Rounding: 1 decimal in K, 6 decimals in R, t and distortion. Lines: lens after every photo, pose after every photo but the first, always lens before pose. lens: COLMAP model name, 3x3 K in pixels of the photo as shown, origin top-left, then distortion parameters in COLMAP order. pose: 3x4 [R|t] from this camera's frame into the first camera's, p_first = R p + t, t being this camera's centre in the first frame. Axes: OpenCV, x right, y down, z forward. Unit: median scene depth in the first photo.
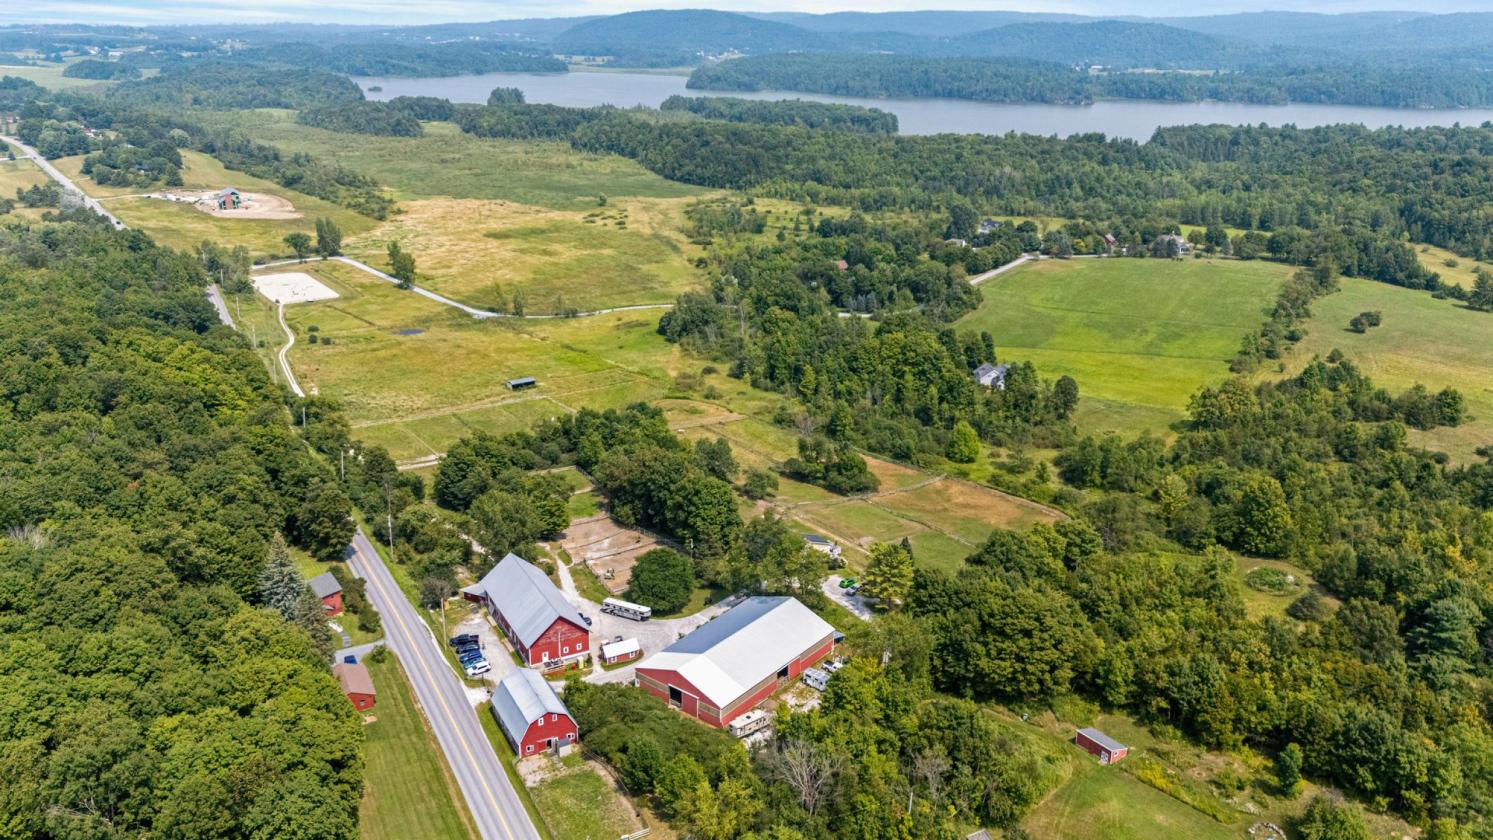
lens RADIAL K [[1142.5, 0, 746.5], [0, 1142.5, 420.0], [0, 0, 1]] dist [0.067614, -0.069403]
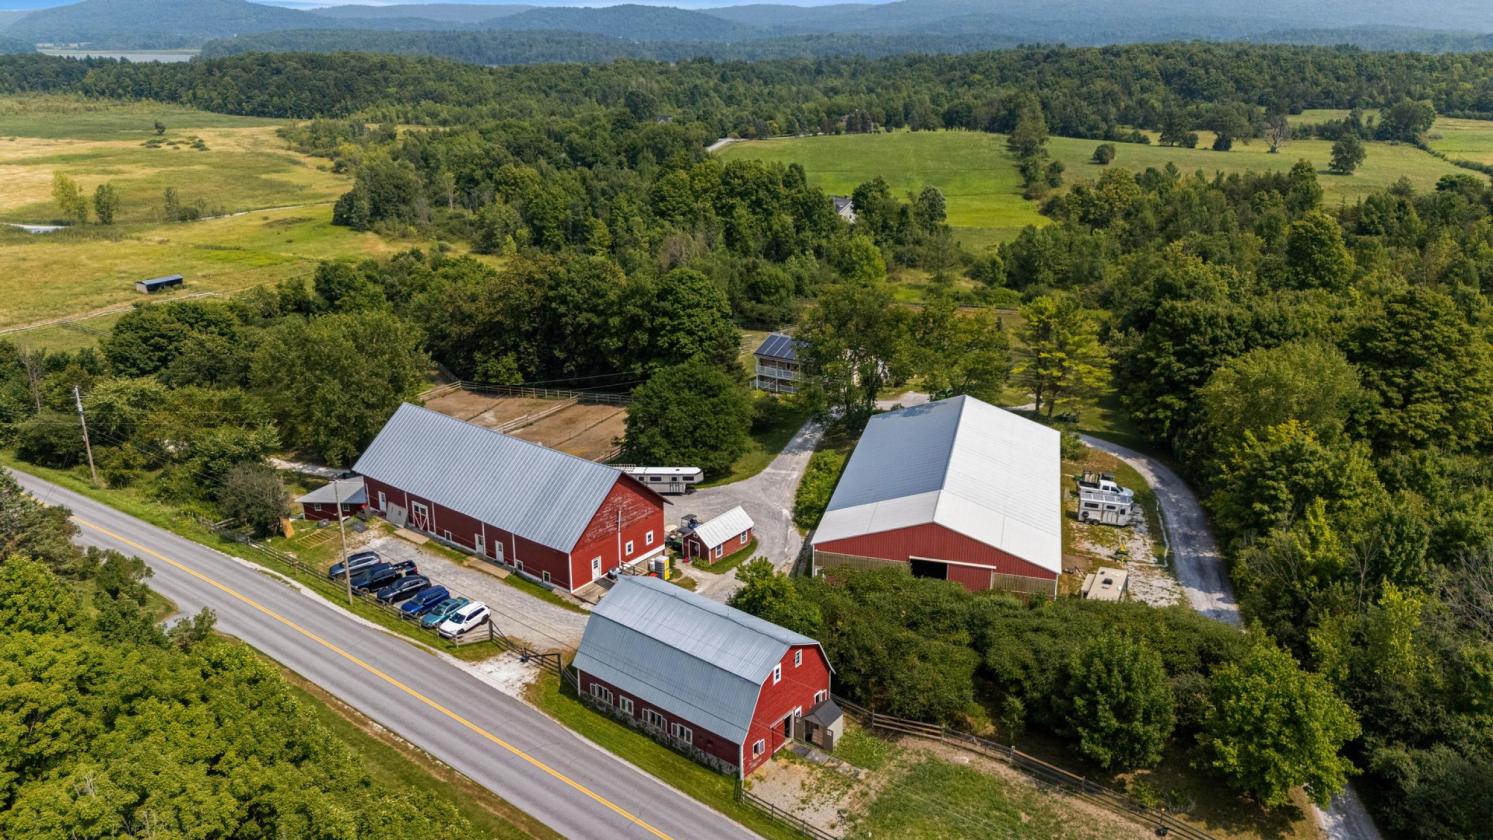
lens RADIAL K [[1107.6, 0, 747.4], [0, 1107.6, 402.4], [0, 0, 1]] dist [0.076821, -0.083718]
pose [[0.917711, -0.136527, 0.373052, -0.161691], [0.139329, 0.990053, 0.019583, 0.082060], [-0.372015, 0.034005, 0.927604, 0.328934]]
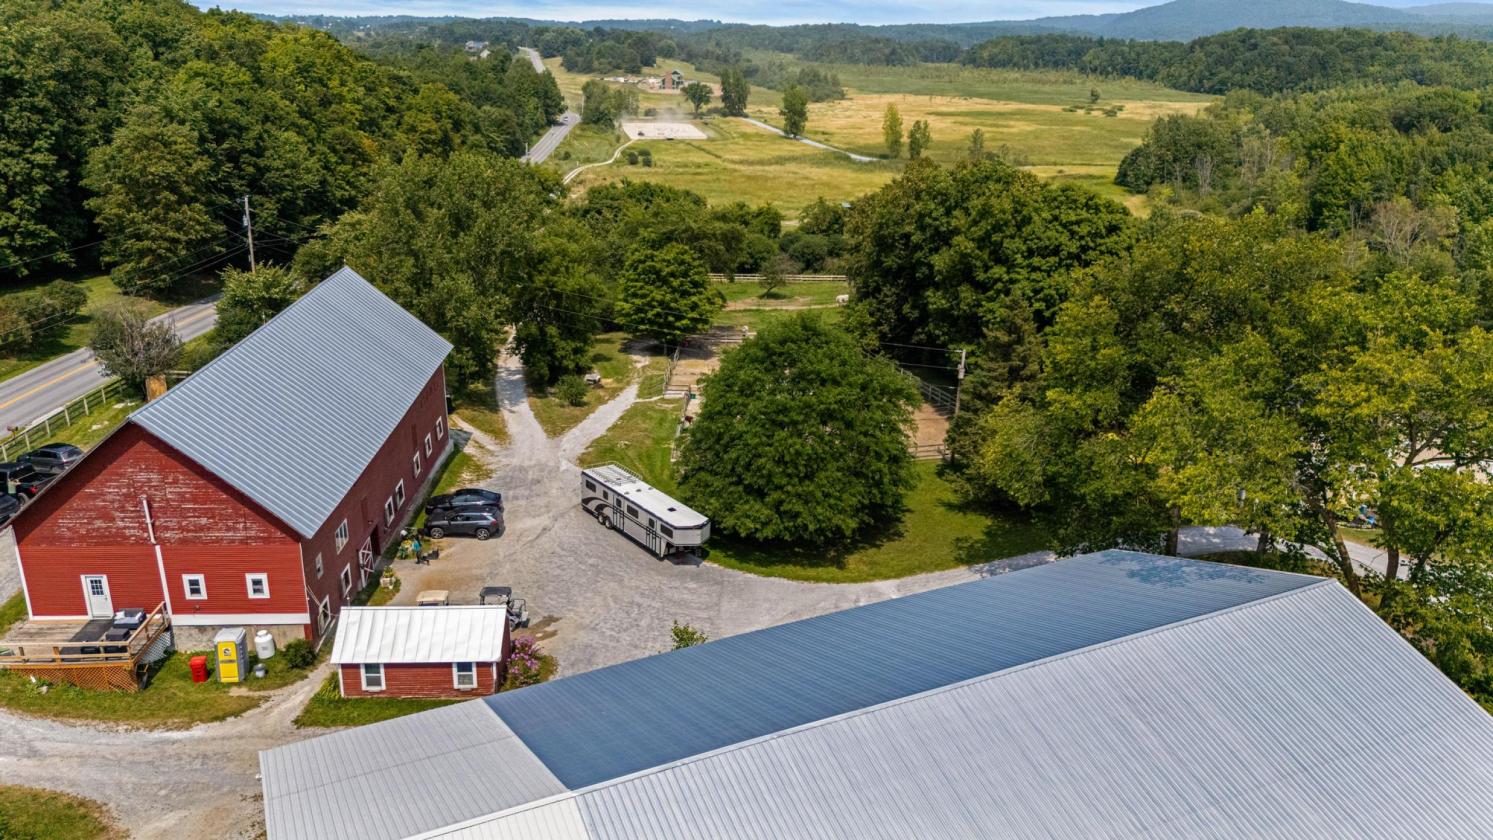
lens RADIAL K [[1122.4, 0, 746.5], [0, 1122.4, 420.0], [0, 0, 1]] dist [0.037434, -0.002149]
pose [[0.900706, 0.143994, -0.409872, 0.017272], [-0.144639, 0.989041, 0.029617, 0.085449], [0.409645, 0.032607, 0.911662, 0.493796]]
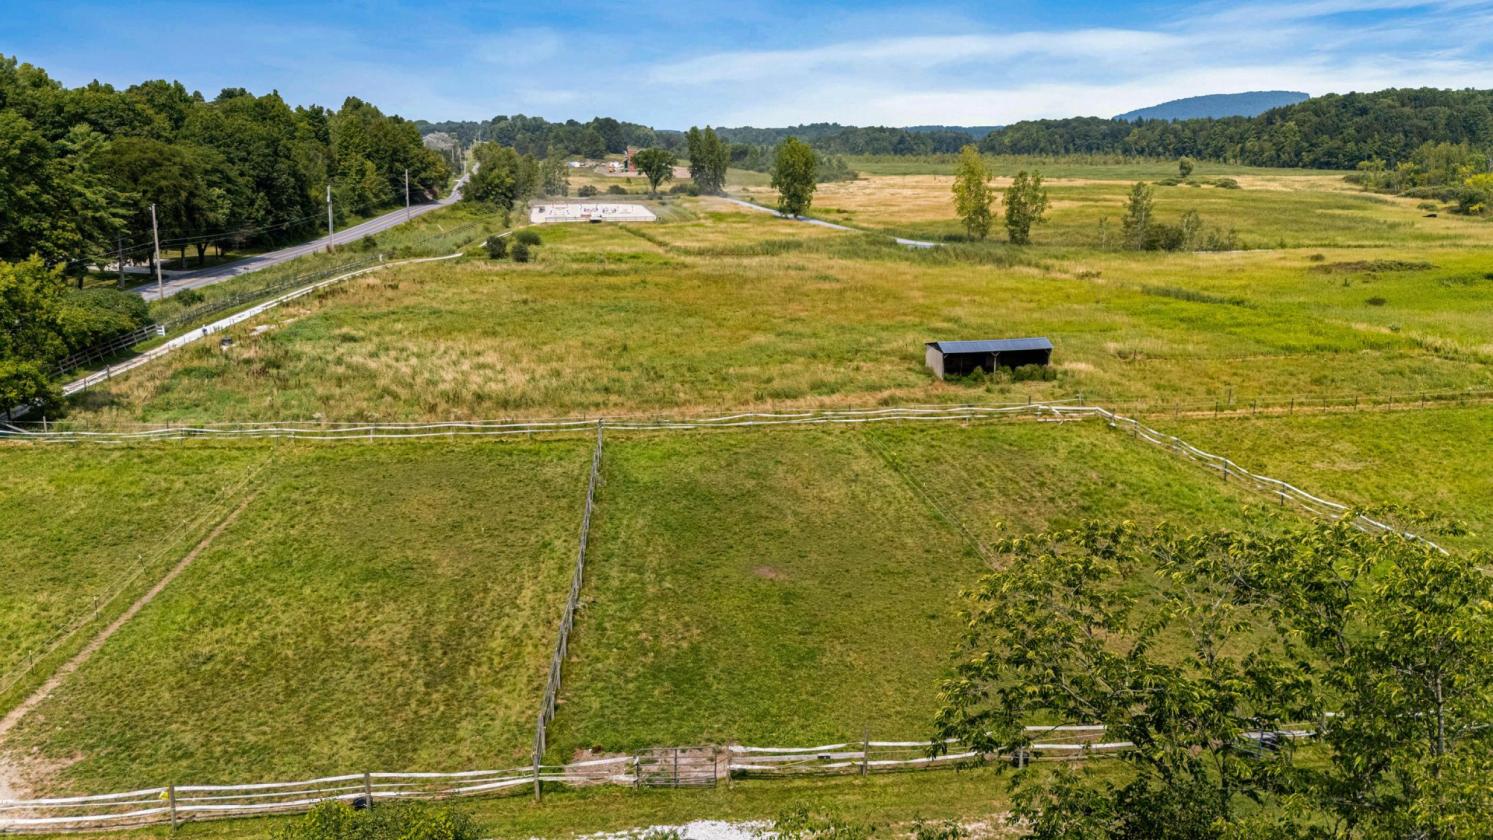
lens RADIAL K [[1108.4, 0, 746.5], [0, 1108.4, 420.0], [0, 0, 1]] dist [0.060493, -0.053831]
pose [[0.901785, 0.091347, -0.422421, -0.171379], [-0.127601, 0.990111, -0.058295, -0.000343], [0.412918, 0.106471, 0.904523, 0.919783]]
